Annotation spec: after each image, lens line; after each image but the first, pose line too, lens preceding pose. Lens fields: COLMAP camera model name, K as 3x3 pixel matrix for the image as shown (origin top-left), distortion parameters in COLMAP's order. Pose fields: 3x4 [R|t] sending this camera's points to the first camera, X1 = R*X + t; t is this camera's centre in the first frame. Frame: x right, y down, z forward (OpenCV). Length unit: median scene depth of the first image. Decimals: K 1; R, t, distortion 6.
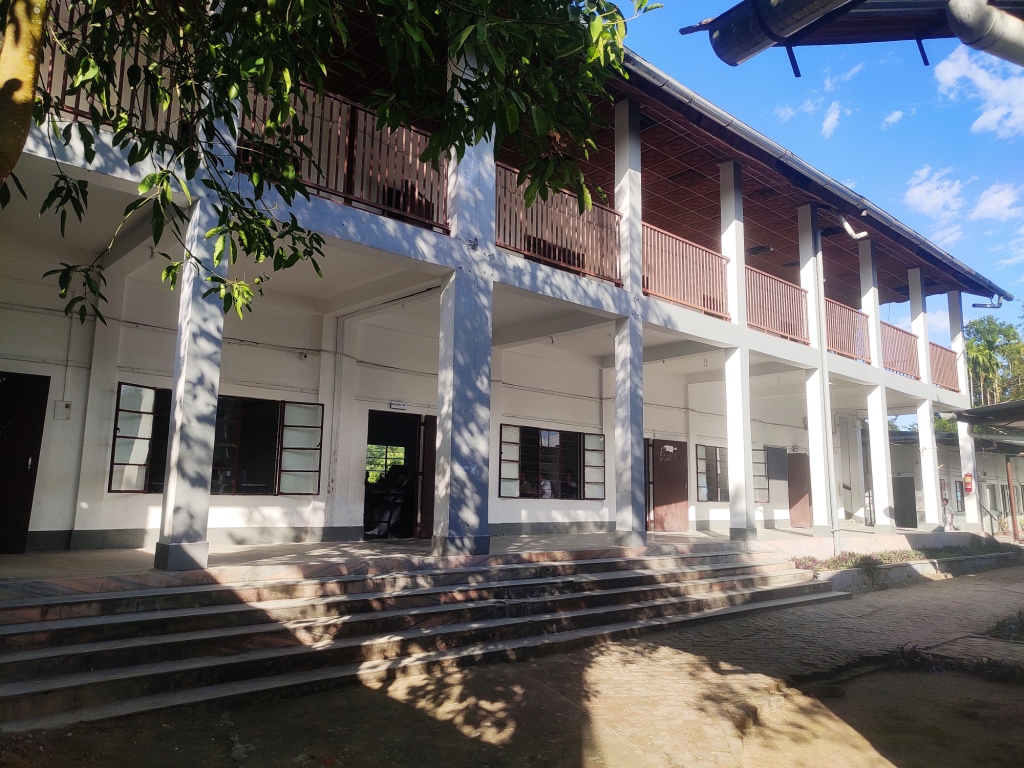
lens RADIAL K [[748.6, 0, 525.0], [0, 748.6, 380.8], [0, 0, 1]] dist [0.020396, -0.004070]
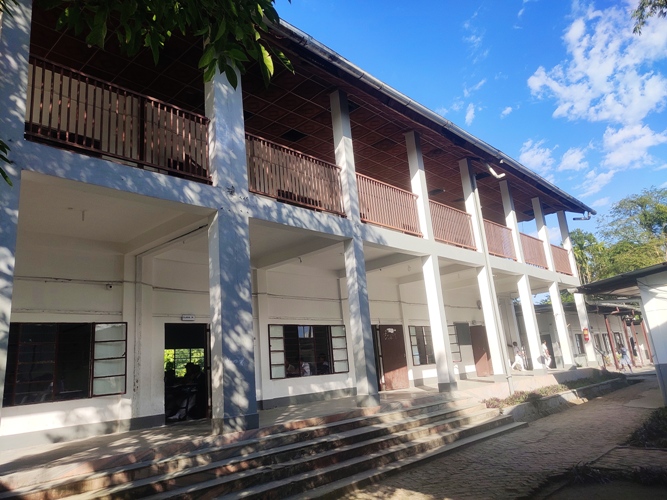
lens RADIAL K [[487.6, 0, 342.0], [0, 487.6, 247.9], [0, 0, 1]] dist [0.020396, -0.004070]
pose [[0.991430, -0.079073, 0.103987, 0.023272], [0.088299, 0.992259, -0.087327, 0.009807], [-0.096277, 0.095761, 0.990737, 0.101477]]
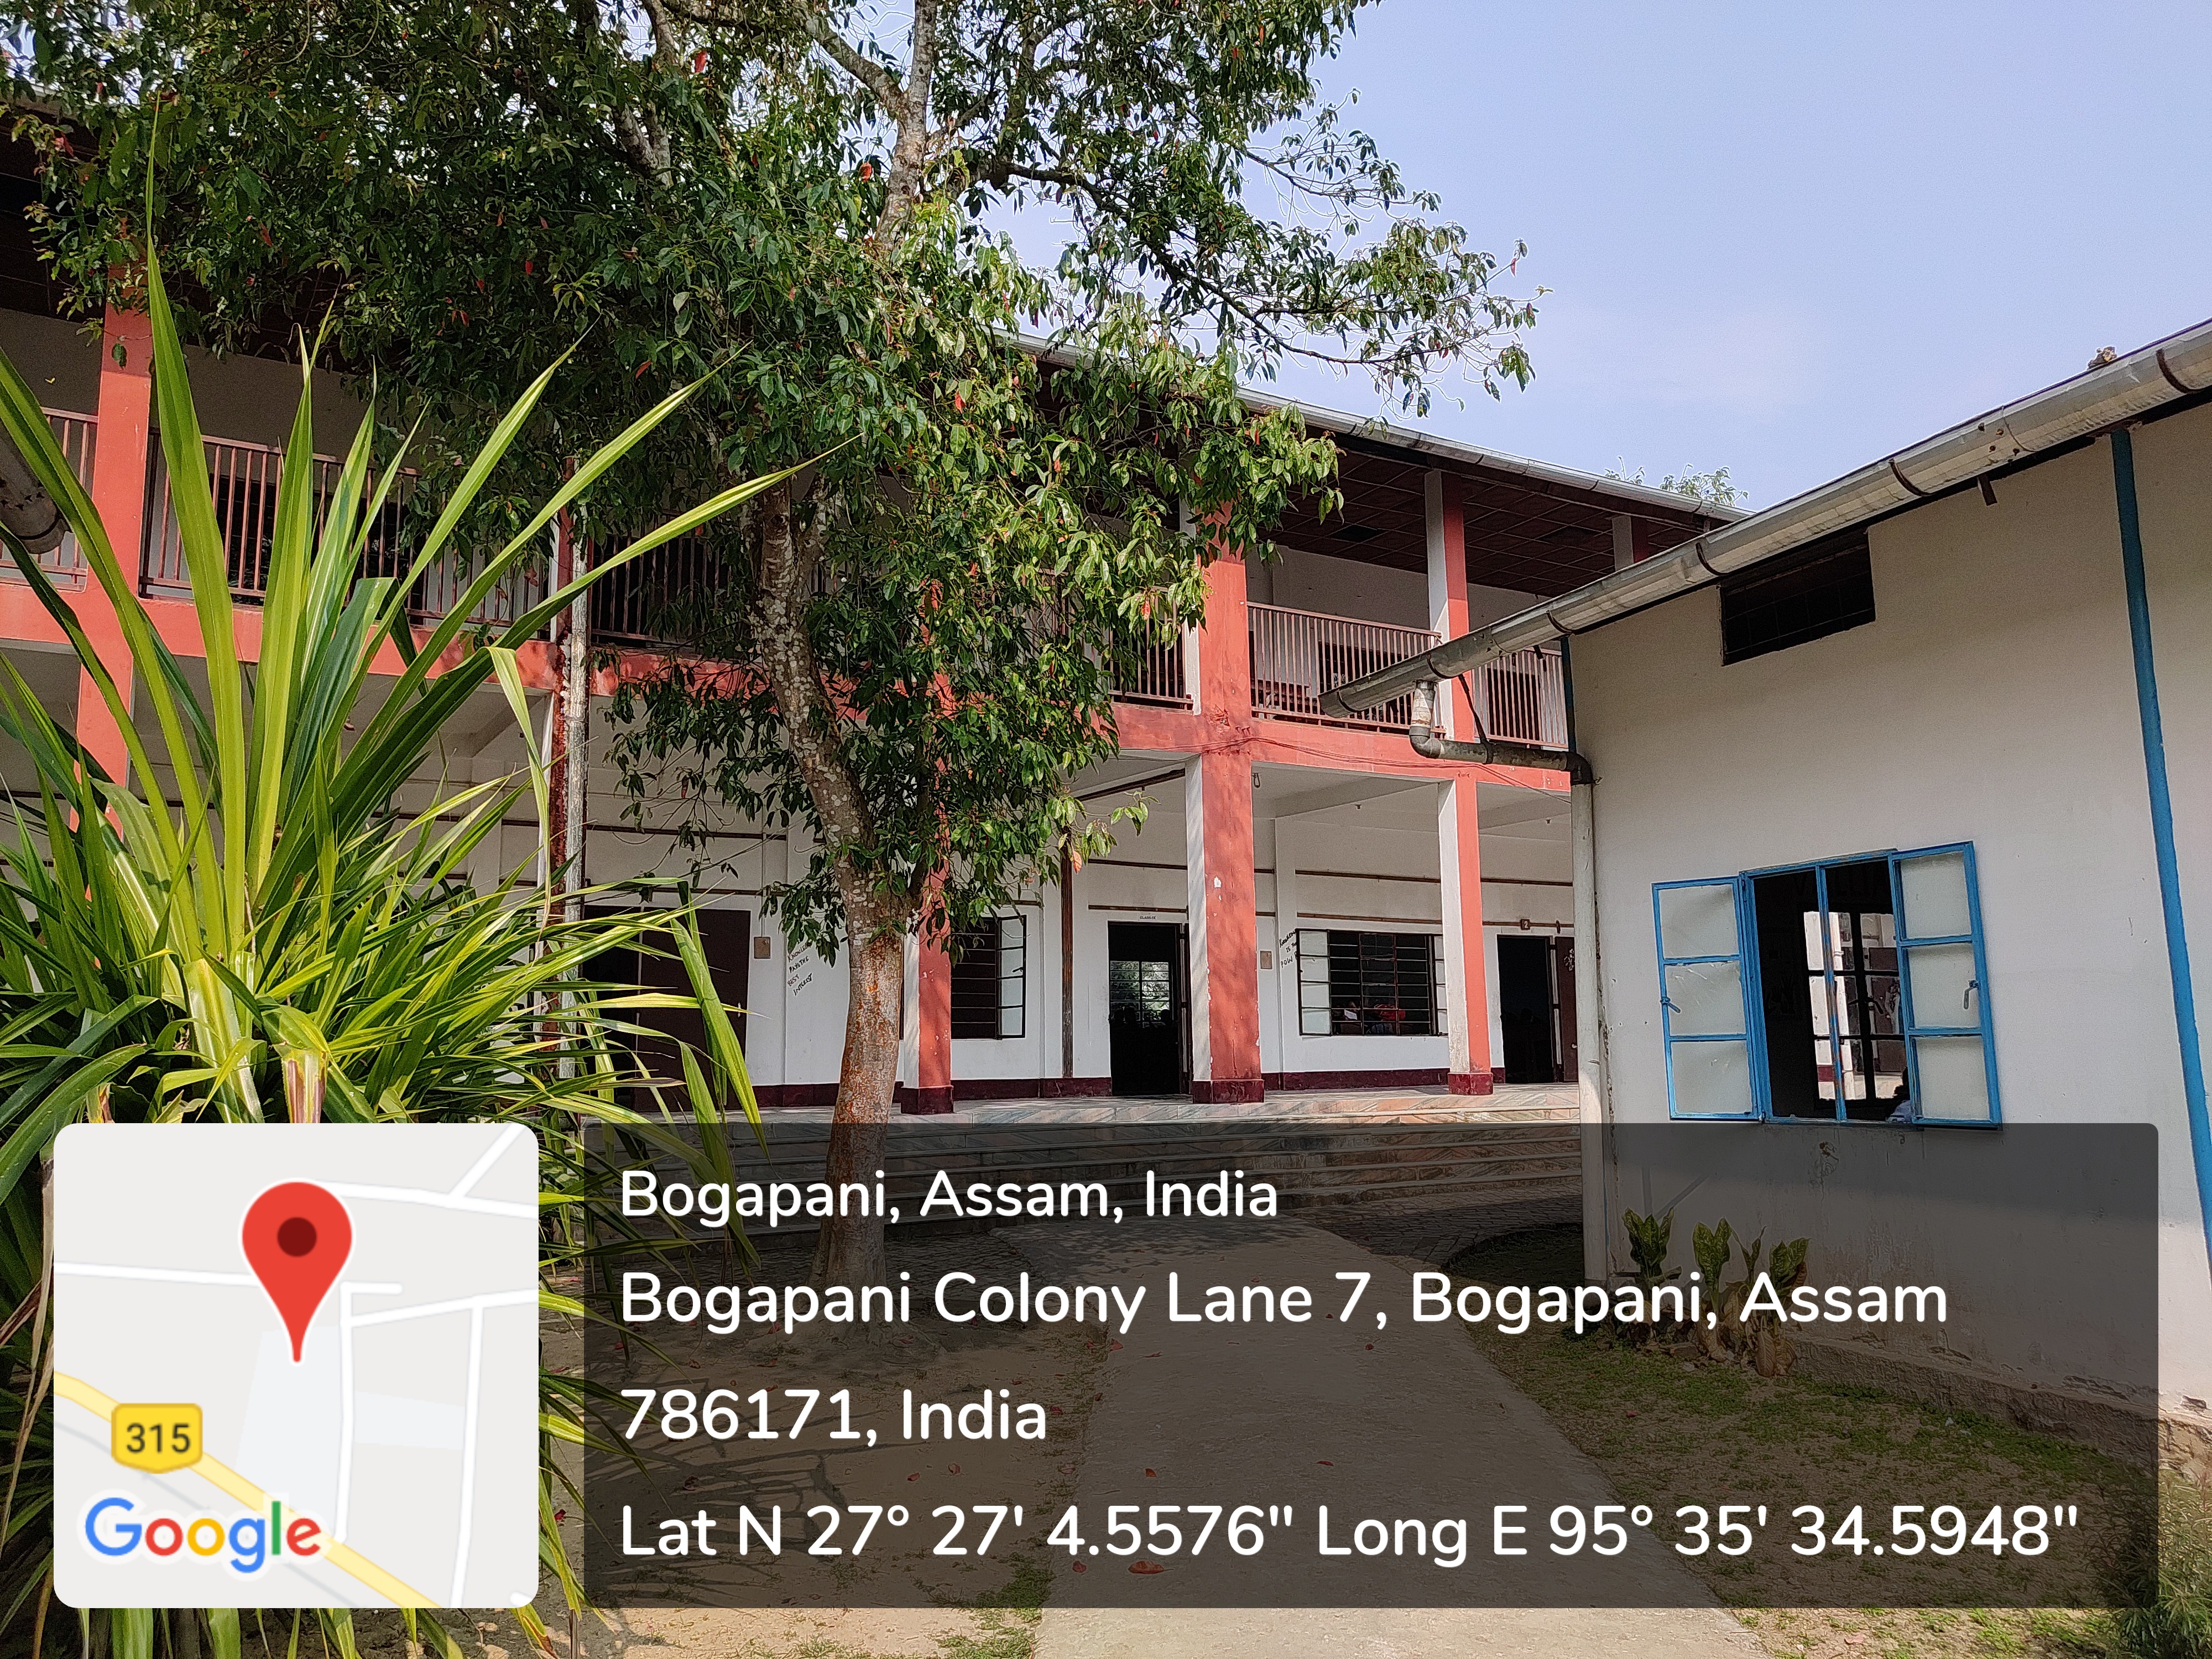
lens RADIAL K [[1617.0, 0, 1134.2], [0, 1617.0, 822.6], [0, 0, 1]] dist [0.020396, -0.004070]
pose [[0.979729, -0.057922, -0.191770, 0.131211], [0.060273, 0.998161, 0.006442, -0.069087], [0.191044, -0.017870, 0.981419, -0.574847]]
